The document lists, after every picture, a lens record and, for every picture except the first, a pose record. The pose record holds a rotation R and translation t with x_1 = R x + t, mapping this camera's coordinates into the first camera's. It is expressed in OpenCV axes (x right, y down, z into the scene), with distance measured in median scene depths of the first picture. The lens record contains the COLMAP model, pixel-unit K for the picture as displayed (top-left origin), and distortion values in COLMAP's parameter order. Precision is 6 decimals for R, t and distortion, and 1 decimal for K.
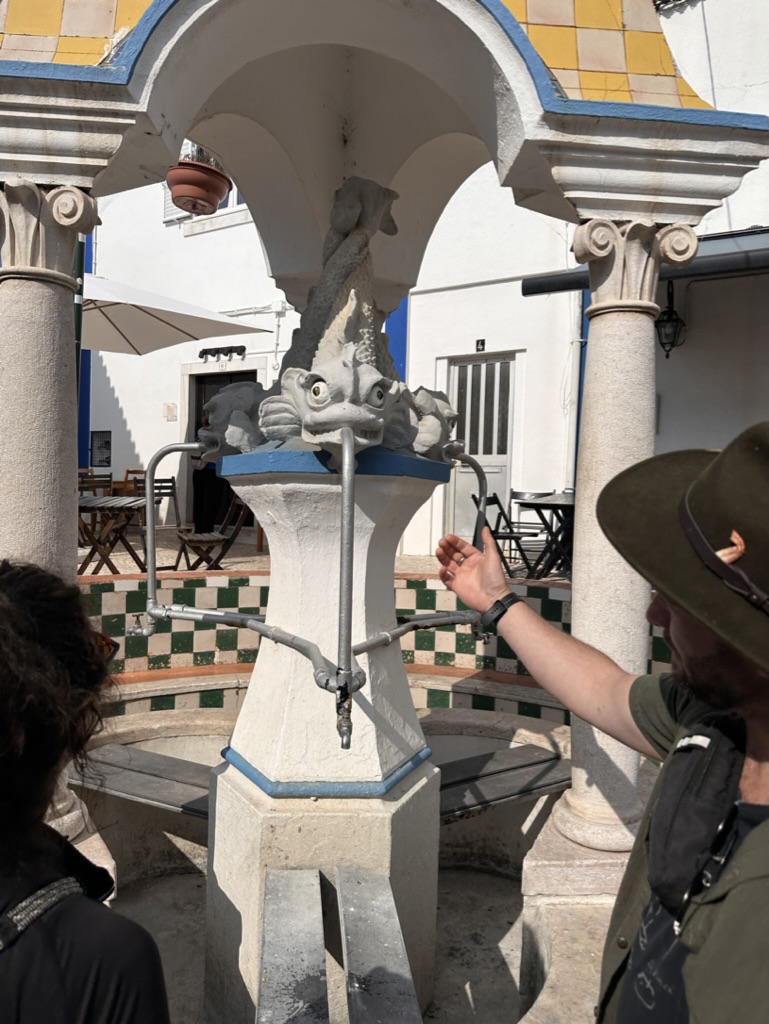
lens RADIAL K [[706.2, 0, 394.6], [0, 706.2, 516.6], [0, 0, 1]] dist [0.075622, 0.000569]
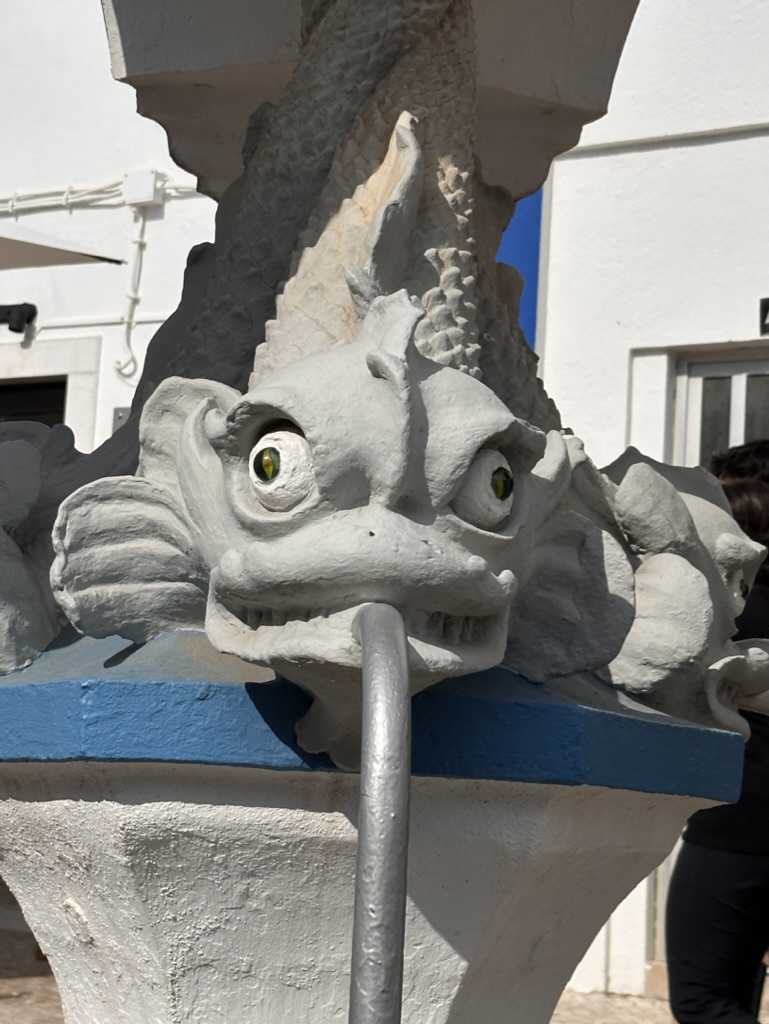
lens RADIAL K [[2239.8, 0, 383.5], [0, 2239.8, 510.4], [0, 0, 1]] dist [0.076396, 0.000000]
pose [[0.998640, 0.022217, -0.047158, -0.022885], [-0.028903, 0.988832, -0.146205, -0.032539], [0.043383, 0.147369, 0.988130, 0.144290]]
